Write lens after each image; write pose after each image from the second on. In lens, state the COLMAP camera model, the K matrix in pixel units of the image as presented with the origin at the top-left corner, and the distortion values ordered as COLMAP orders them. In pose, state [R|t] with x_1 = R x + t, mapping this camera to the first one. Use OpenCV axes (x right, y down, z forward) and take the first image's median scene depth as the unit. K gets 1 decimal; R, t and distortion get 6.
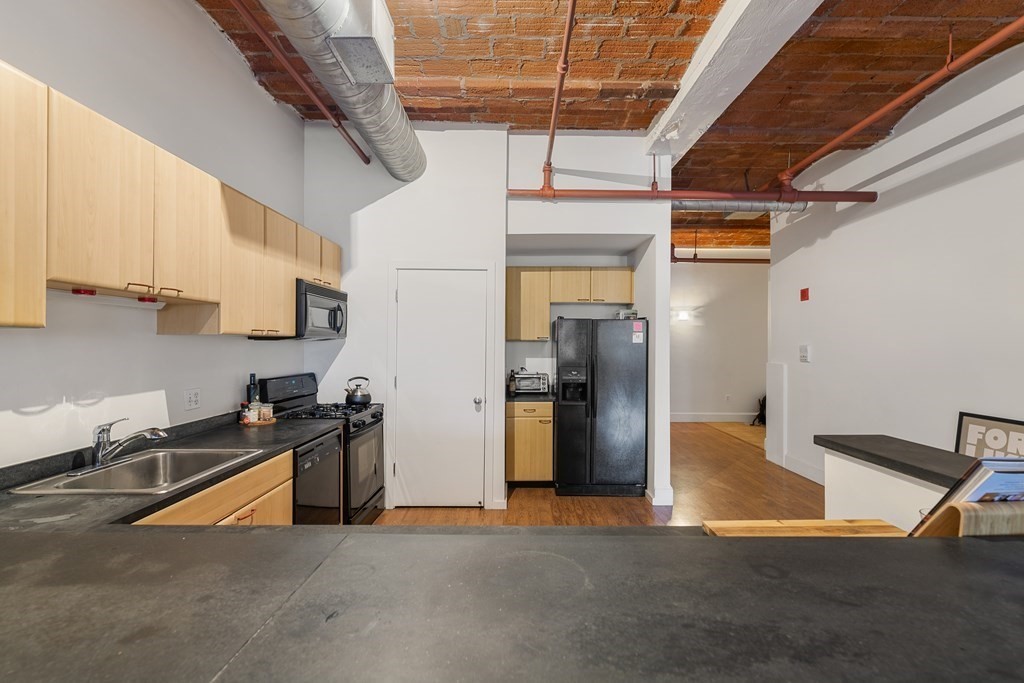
lens RADIAL K [[461.4, 0, 528.0], [0, 461.4, 346.6], [0, 0, 1]] dist [-0.002801, -0.000478]
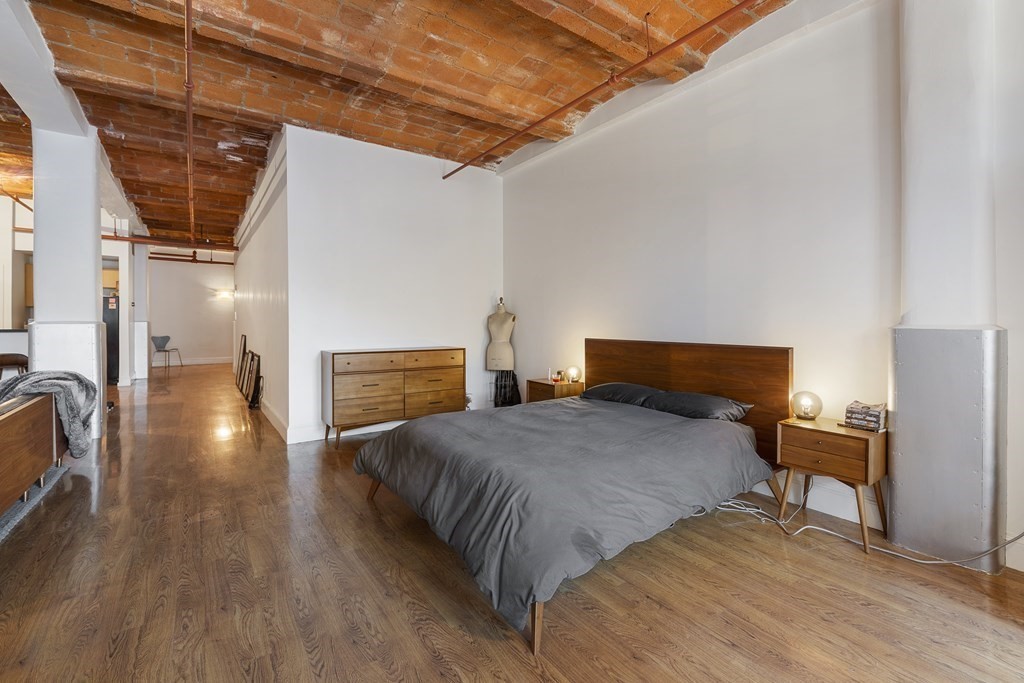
lens RADIAL K [[445.4, 0, 520.7], [0, 445.4, 324.2], [0, 0, 1]] dist [0.001101, 0.000019]
pose [[0.816434, -0.004064, 0.577424, 0.627734], [0.001679, 0.999988, 0.004665, 0.060984], [-0.577436, -0.002839, 0.816431, -1.799488]]
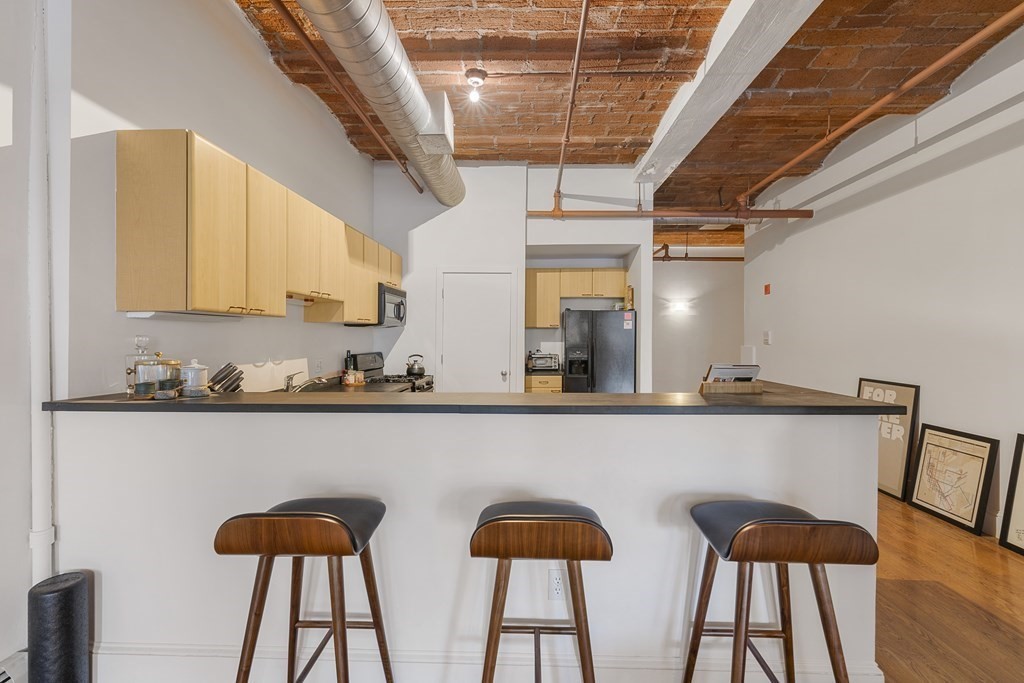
lens RADIAL K [[466.4, 0, 531.4], [0, 466.4, 345.3], [0, 0, 1]] dist [0.001281, -0.000048]
pose [[0.999764, -0.003679, -0.021388, -0.004031], [0.003998, 0.999881, 0.014868, 0.019880], [0.021330, -0.014950, 0.999661, -0.333848]]
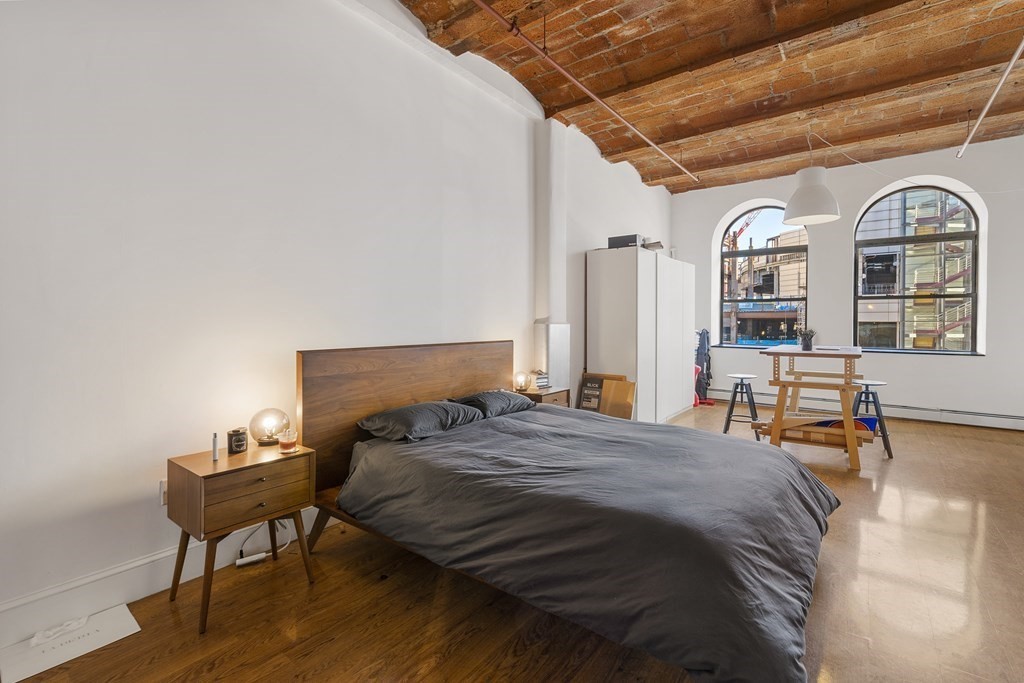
lens RADIAL K [[463.8, 0, 513.6], [0, 463.8, 328.1], [0, 0, 1]] dist [0.001849, -0.000124]
pose [[-0.791463, -0.010426, 0.611128, 0.801937], [-0.000587, 0.999867, 0.016298, 0.061819], [-0.611217, 0.012541, -0.791364, -0.694592]]
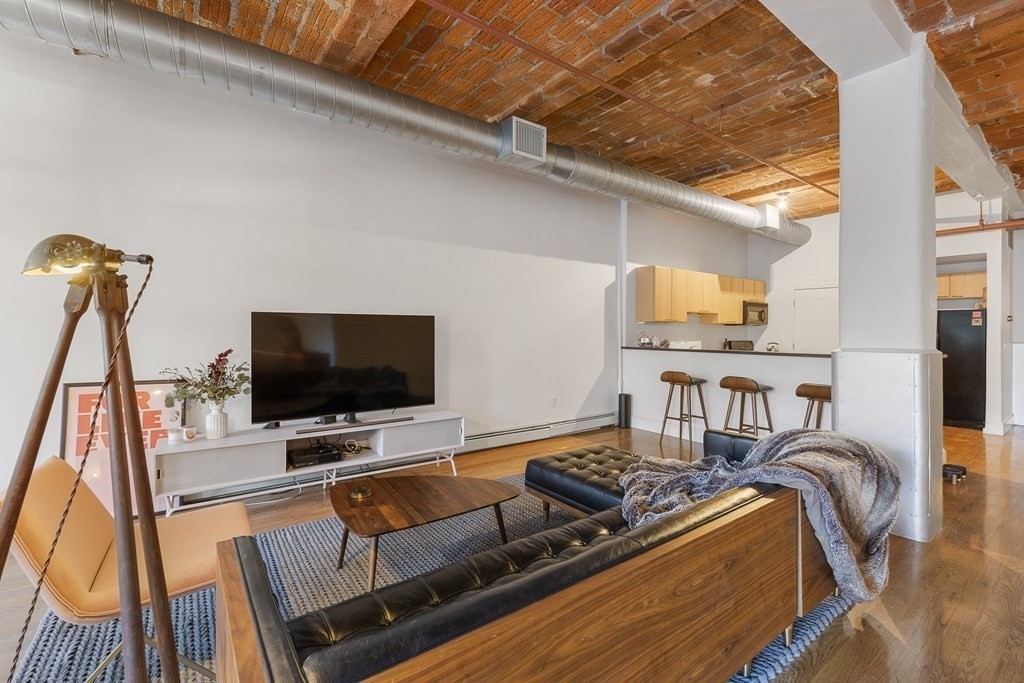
lens RADIAL K [[447.5, 0, 507.7], [0, 447.5, 332.2], [0, 0, 1]] dist [0.001344, -0.000135]
pose [[0.576552, -0.000497, -0.817060, 0.597833], [-0.008656, 0.999940, -0.006717, 0.039938], [0.817014, 0.010945, 0.576513, -1.157523]]
